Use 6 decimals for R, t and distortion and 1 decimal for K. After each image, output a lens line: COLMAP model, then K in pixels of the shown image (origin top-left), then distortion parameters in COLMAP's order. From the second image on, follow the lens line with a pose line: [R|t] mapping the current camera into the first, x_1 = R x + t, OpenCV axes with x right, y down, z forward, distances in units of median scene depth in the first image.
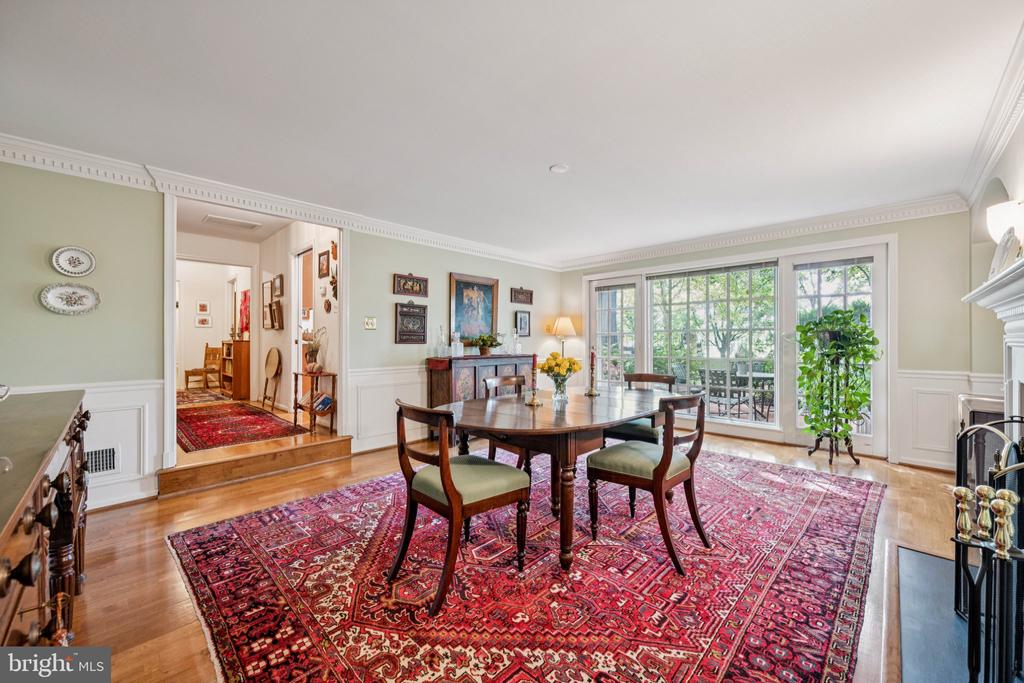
lens RADIAL K [[401.2, 0, 514.9], [0, 401.2, 340.4], [0, 0, 1]] dist [-0.000113, -0.000110]
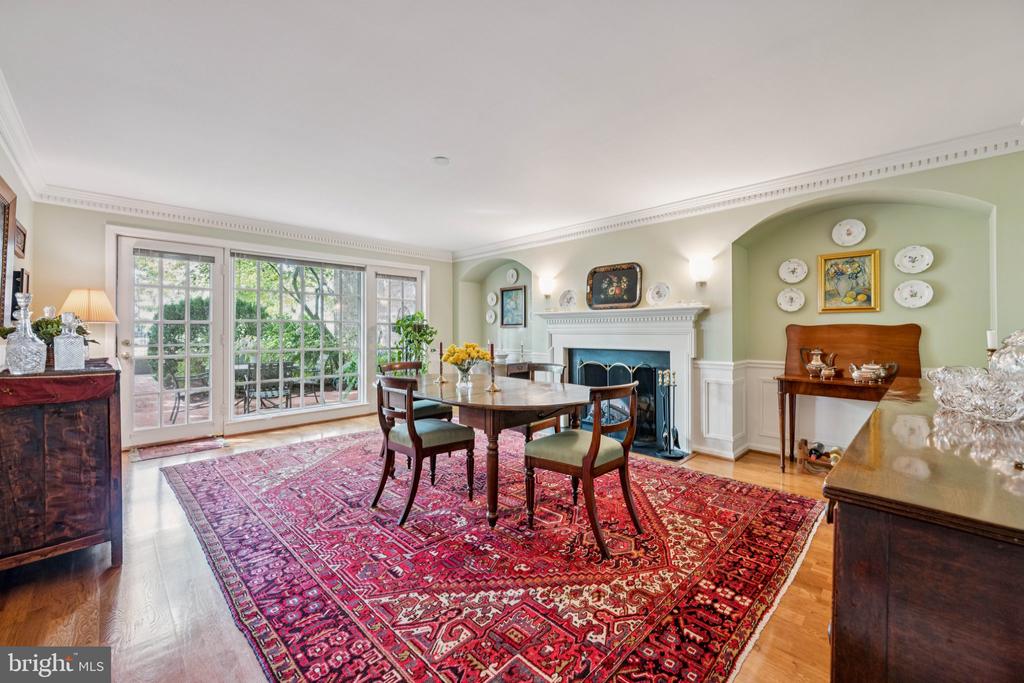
lens RADIAL K [[401.2, 0, 514.9], [0, 401.2, 340.4], [0, 0, 1]] dist [-0.000113, -0.000110]
pose [[0.017366, -0.022005, 0.999607, -1.530639], [0.000934, 0.999758, 0.021992, -0.000284], [-0.999849, 0.000552, 0.017382, 1.377489]]
